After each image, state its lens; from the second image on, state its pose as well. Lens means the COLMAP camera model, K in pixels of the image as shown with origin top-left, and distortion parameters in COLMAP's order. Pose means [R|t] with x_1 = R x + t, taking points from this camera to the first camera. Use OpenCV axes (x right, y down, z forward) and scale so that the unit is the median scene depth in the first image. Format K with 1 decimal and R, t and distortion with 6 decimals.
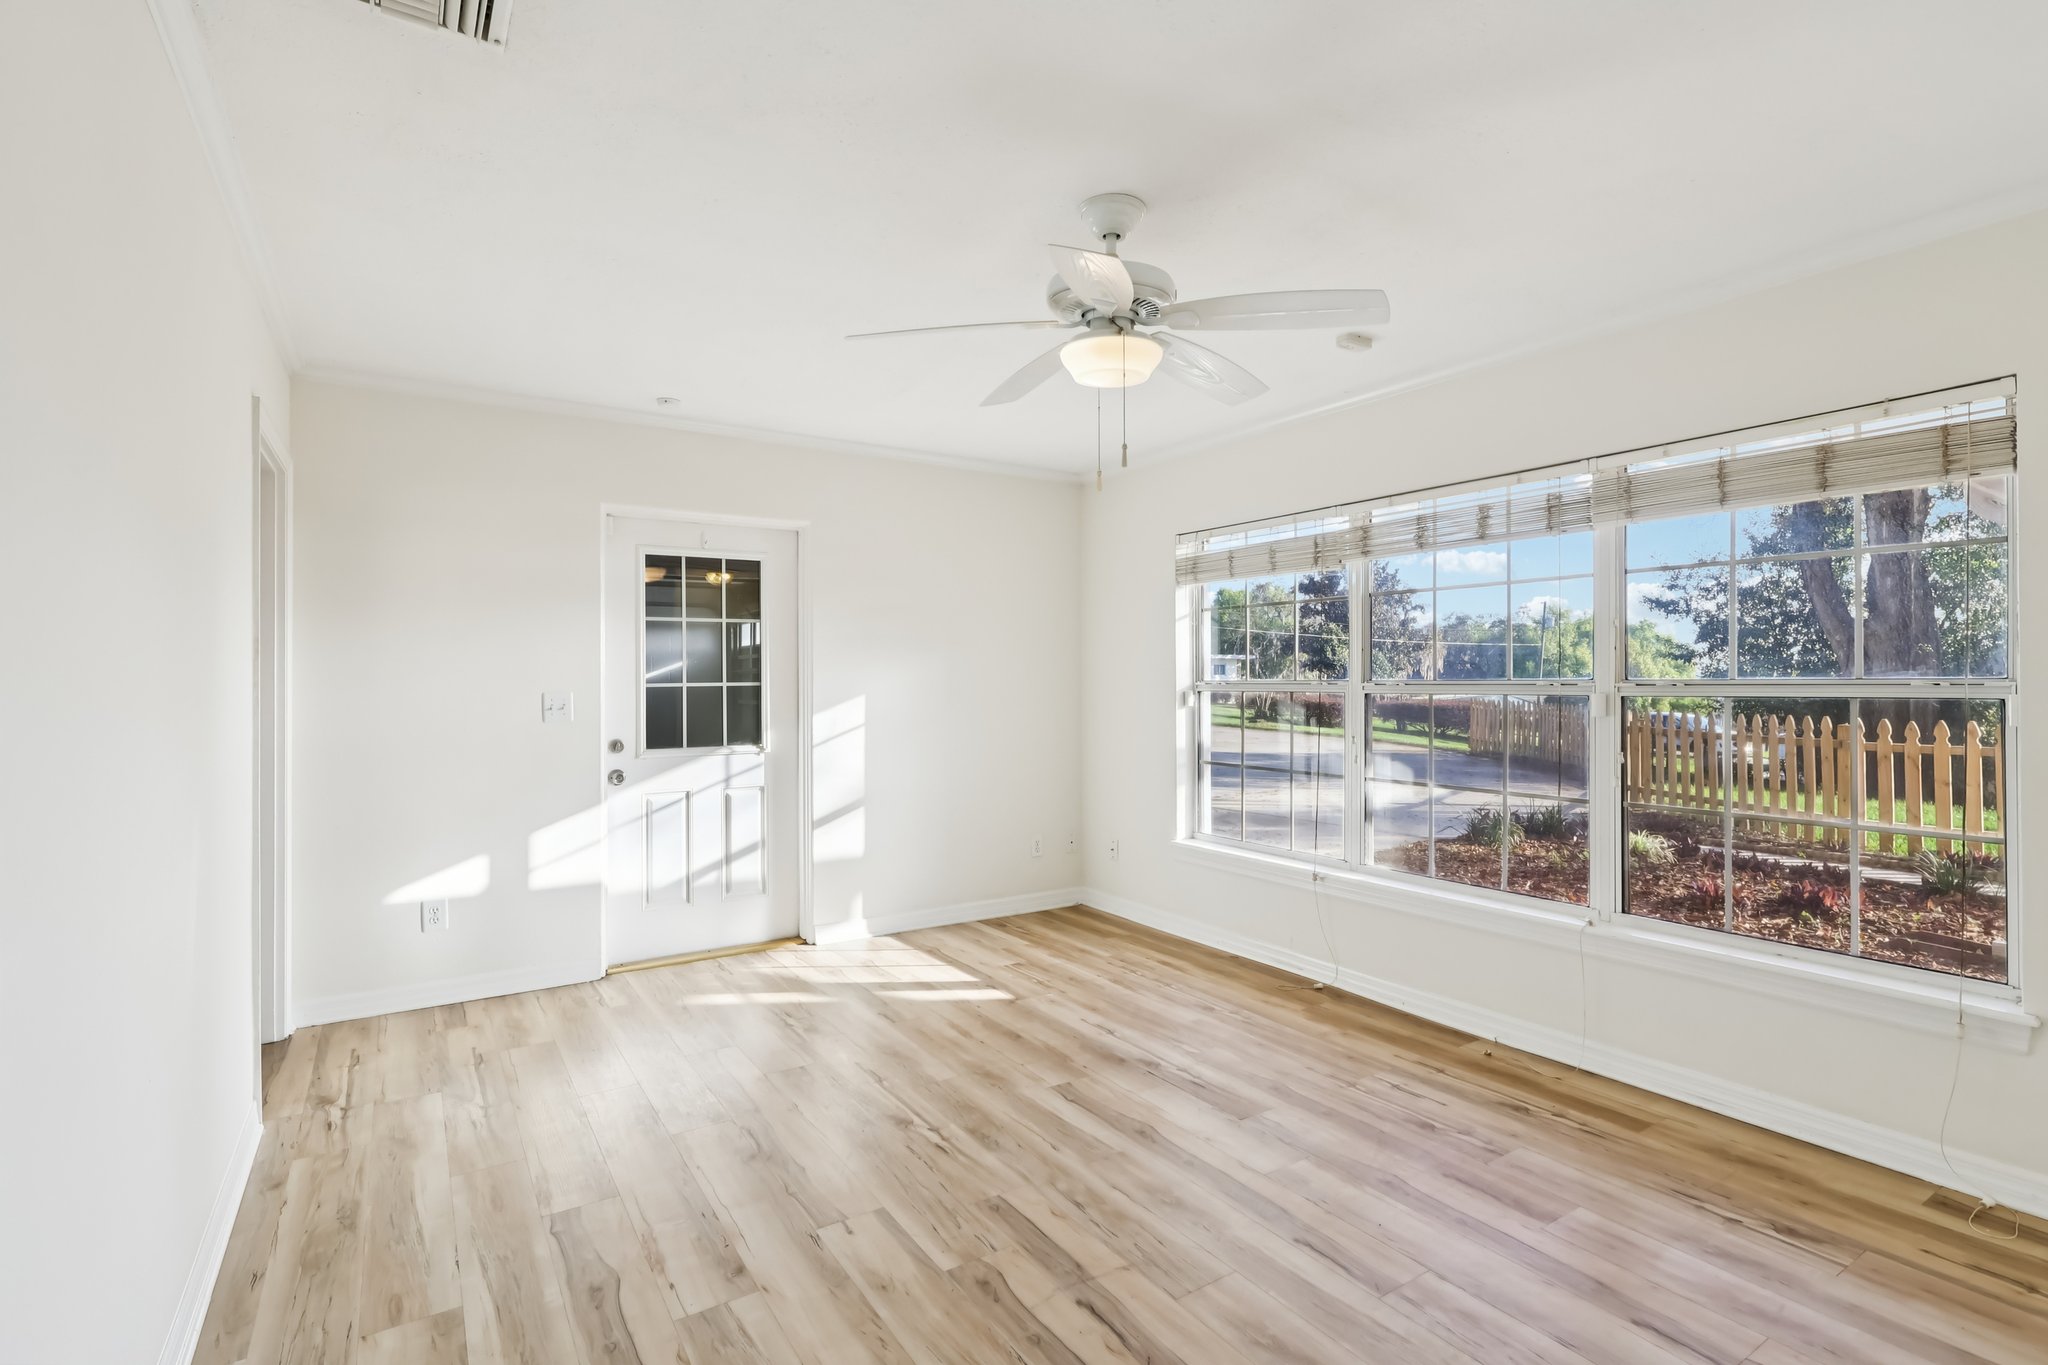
lens RADIAL K [[948.0, 0, 1016.2], [0, 948.0, 681.8], [0, 0, 1]] dist [-0.002097, 0.000408]
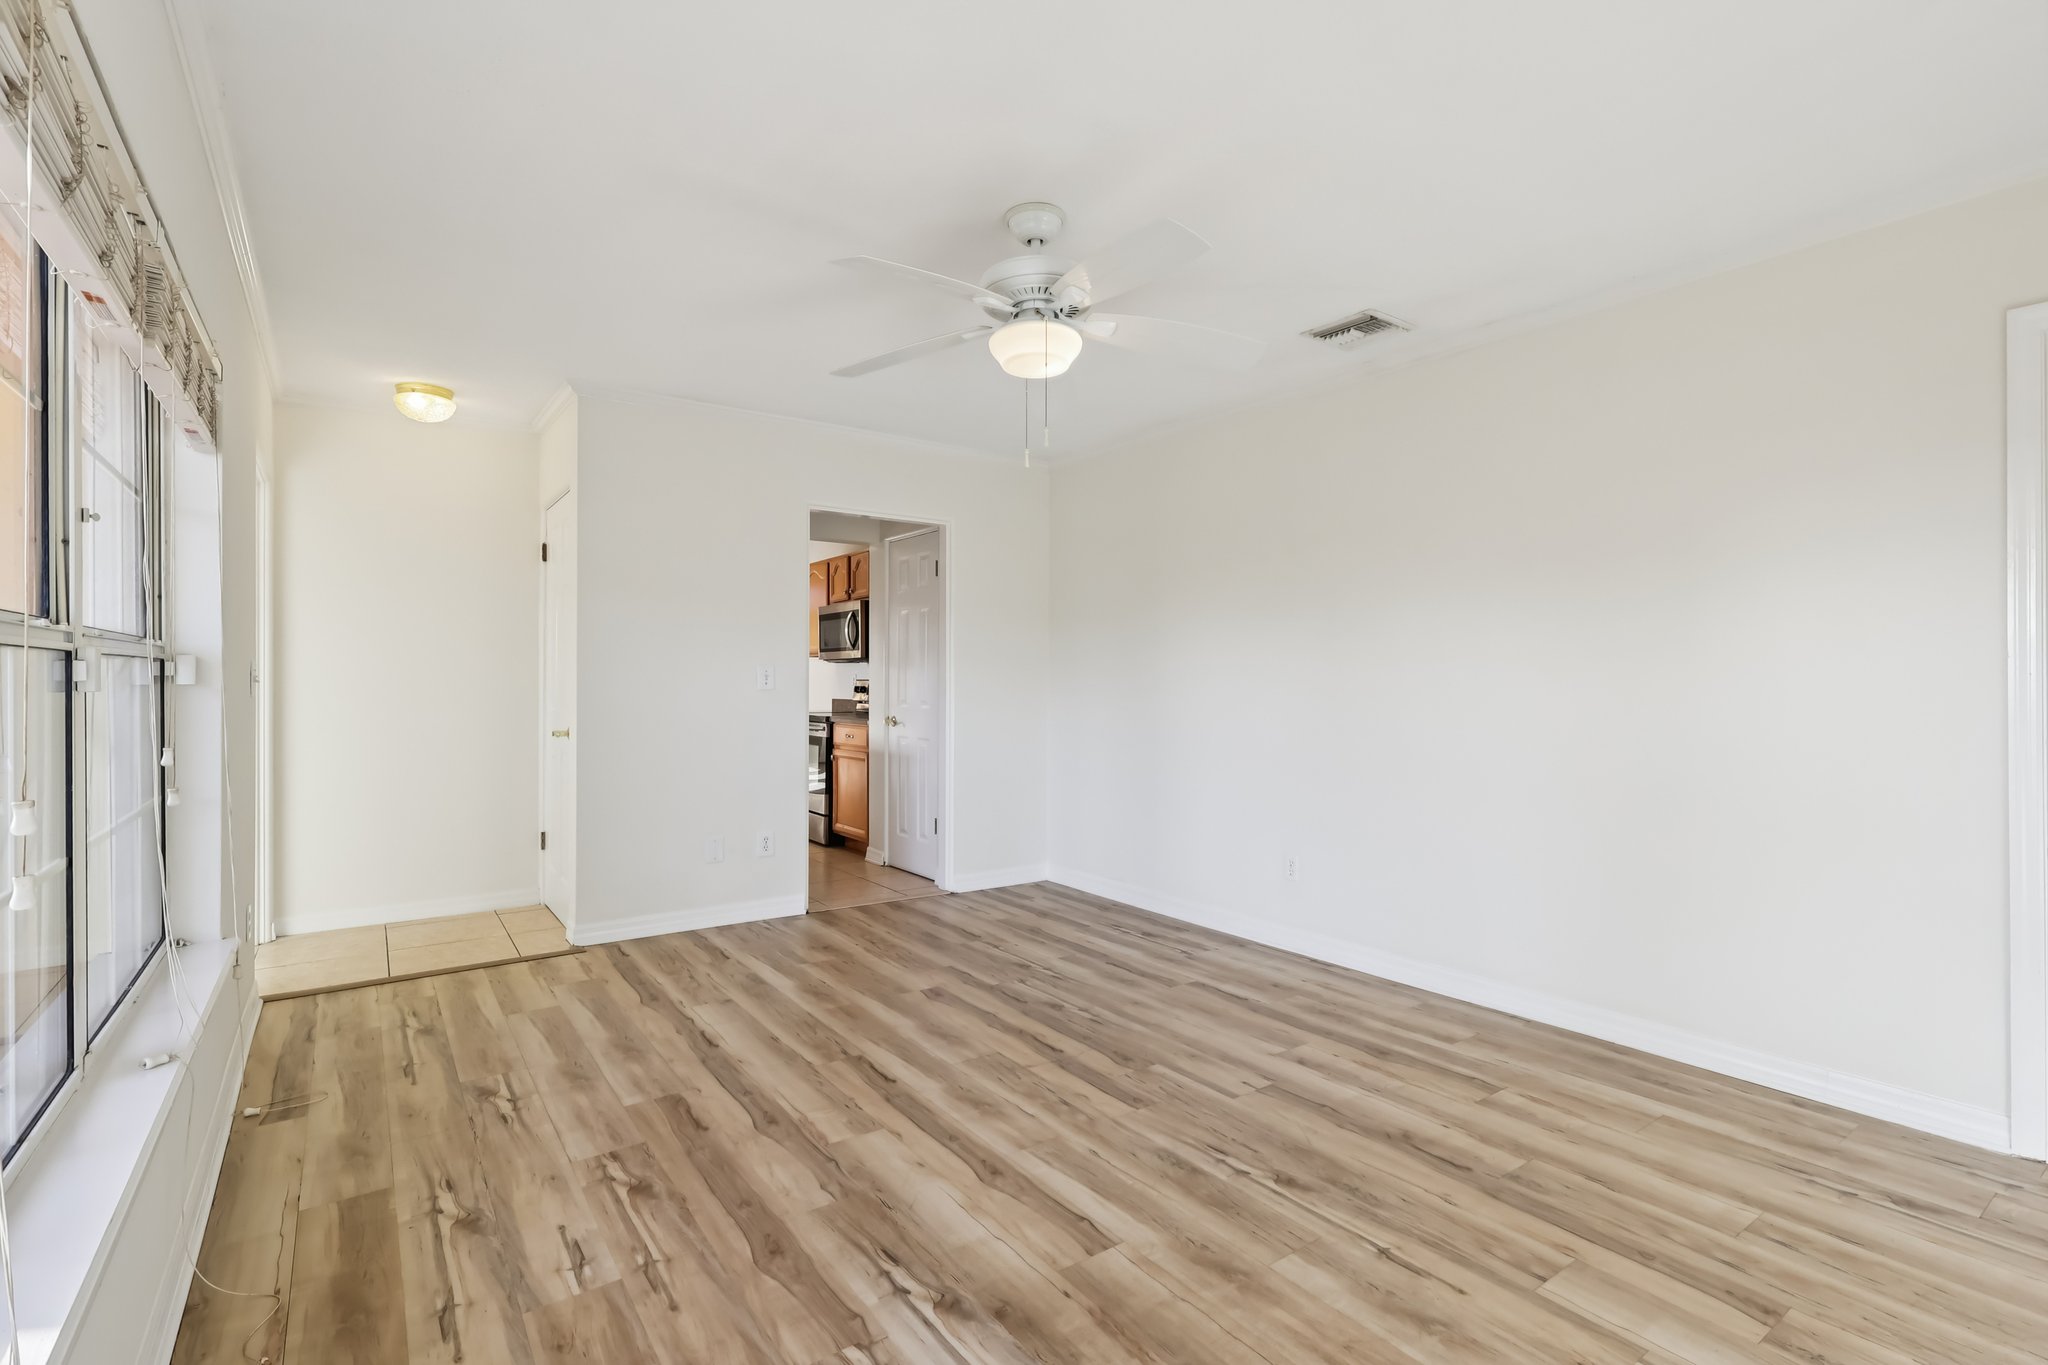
lens RADIAL K [[948.0, 0, 1026.7], [0, 948.0, 679.6], [0, 0, 1]] dist [-0.002097, 0.000408]
pose [[-0.998505, 0.001964, -0.054617, 0.136242], [0.001966, 0.999998, 0.000028, 0.033886], [0.054617, -0.000079, -0.998507, 1.678520]]
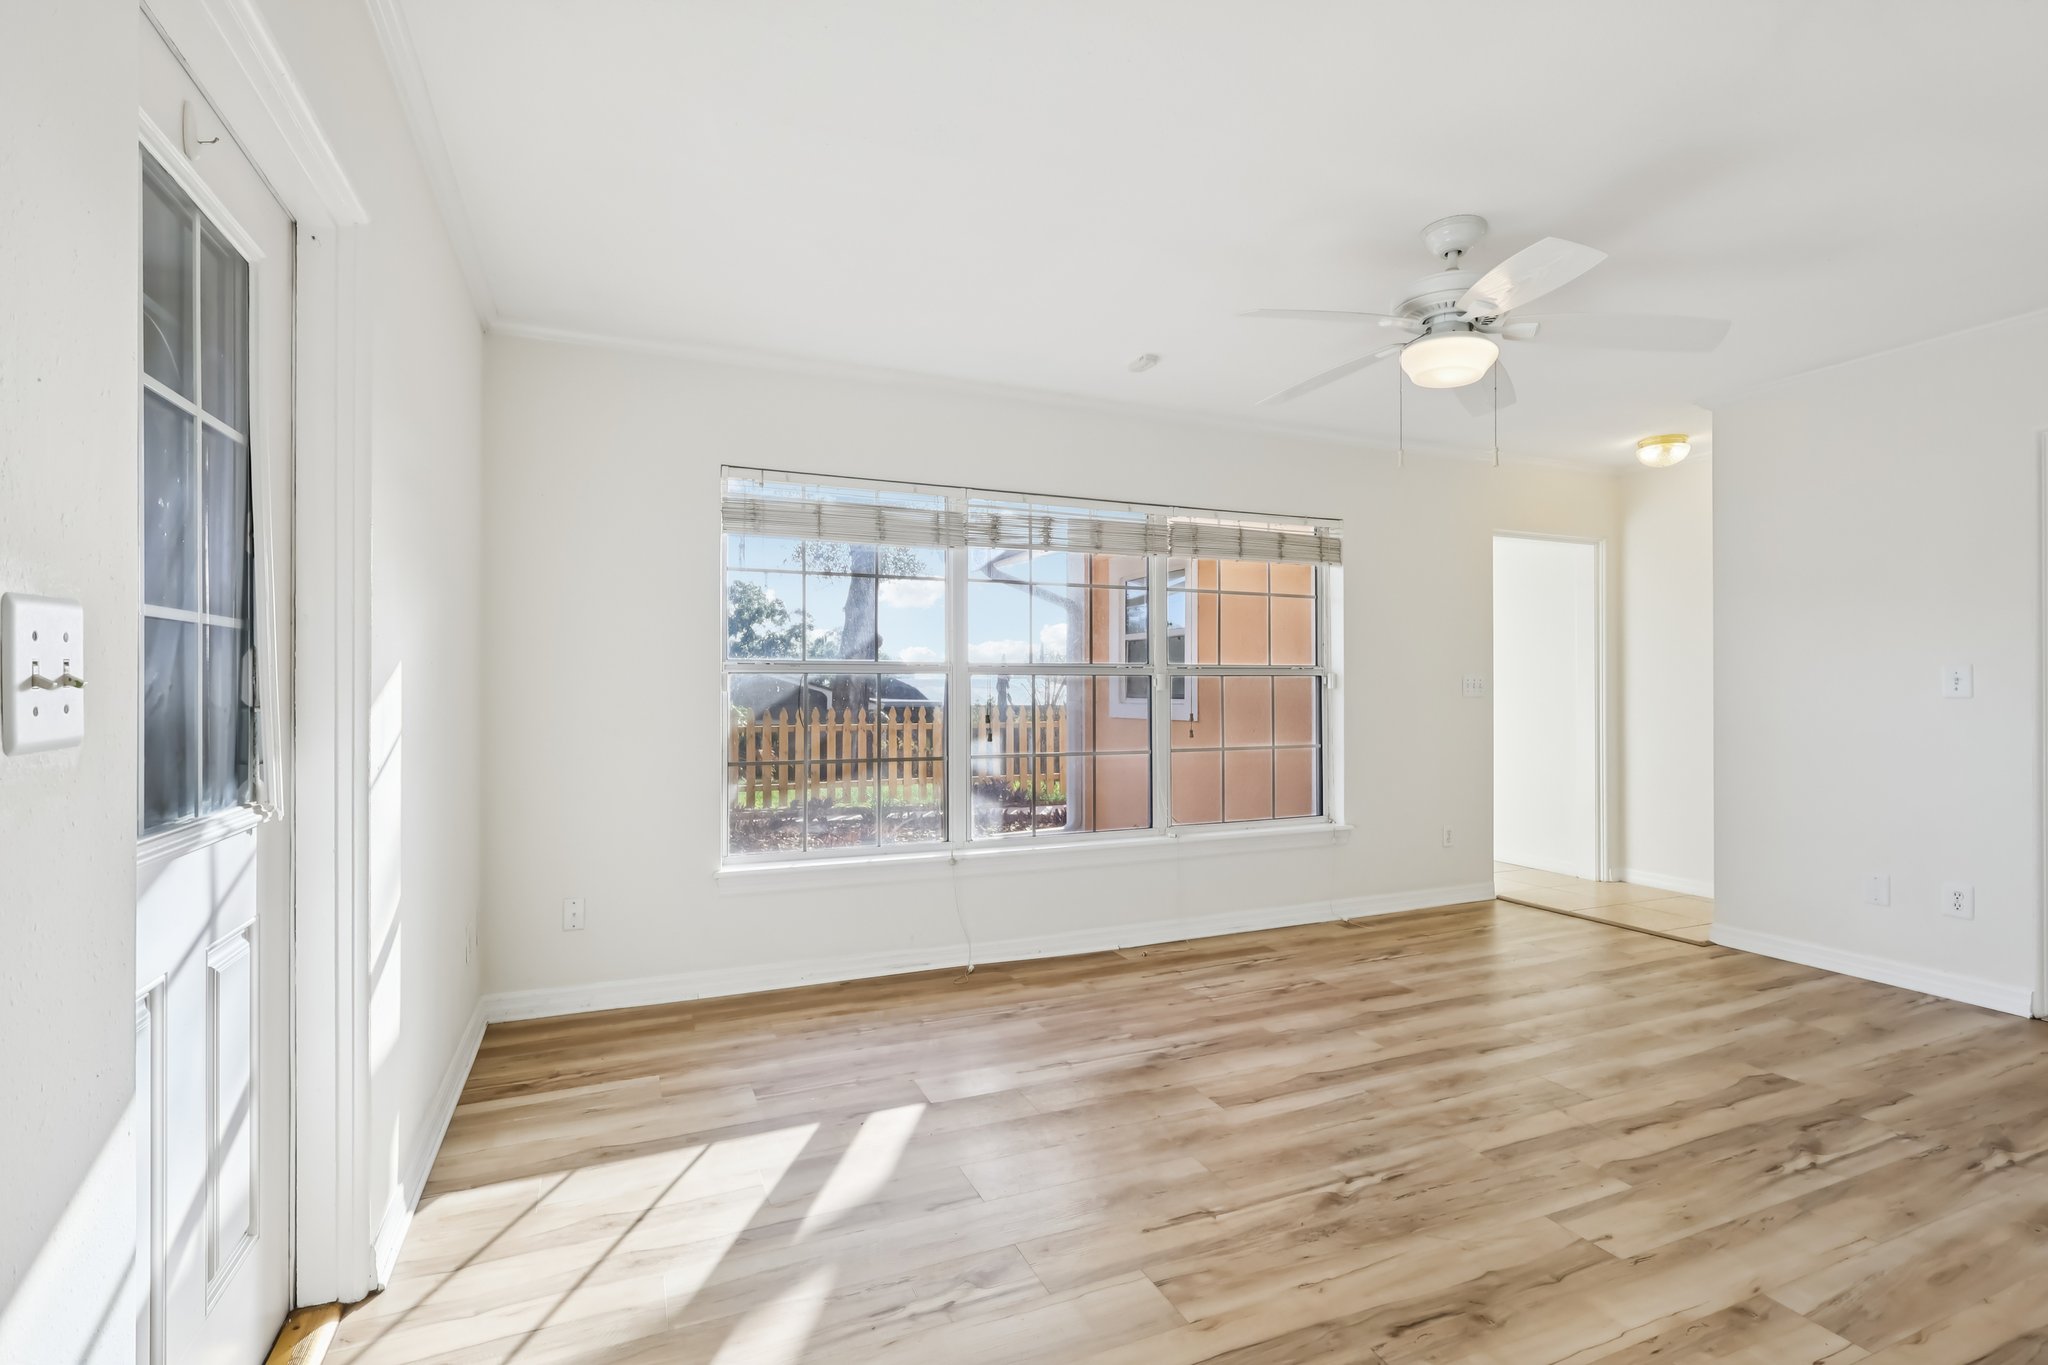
lens RADIAL K [[948.0, 0, 1018.2], [0, 948.0, 685.8], [0, 0, 1]] dist [-0.002097, 0.000408]
pose [[0.168372, 0.007335, 0.985696, -0.875794], [0.001354, 0.999970, -0.007673, 0.043949], [-0.985723, 0.002626, 0.168357, 1.051820]]
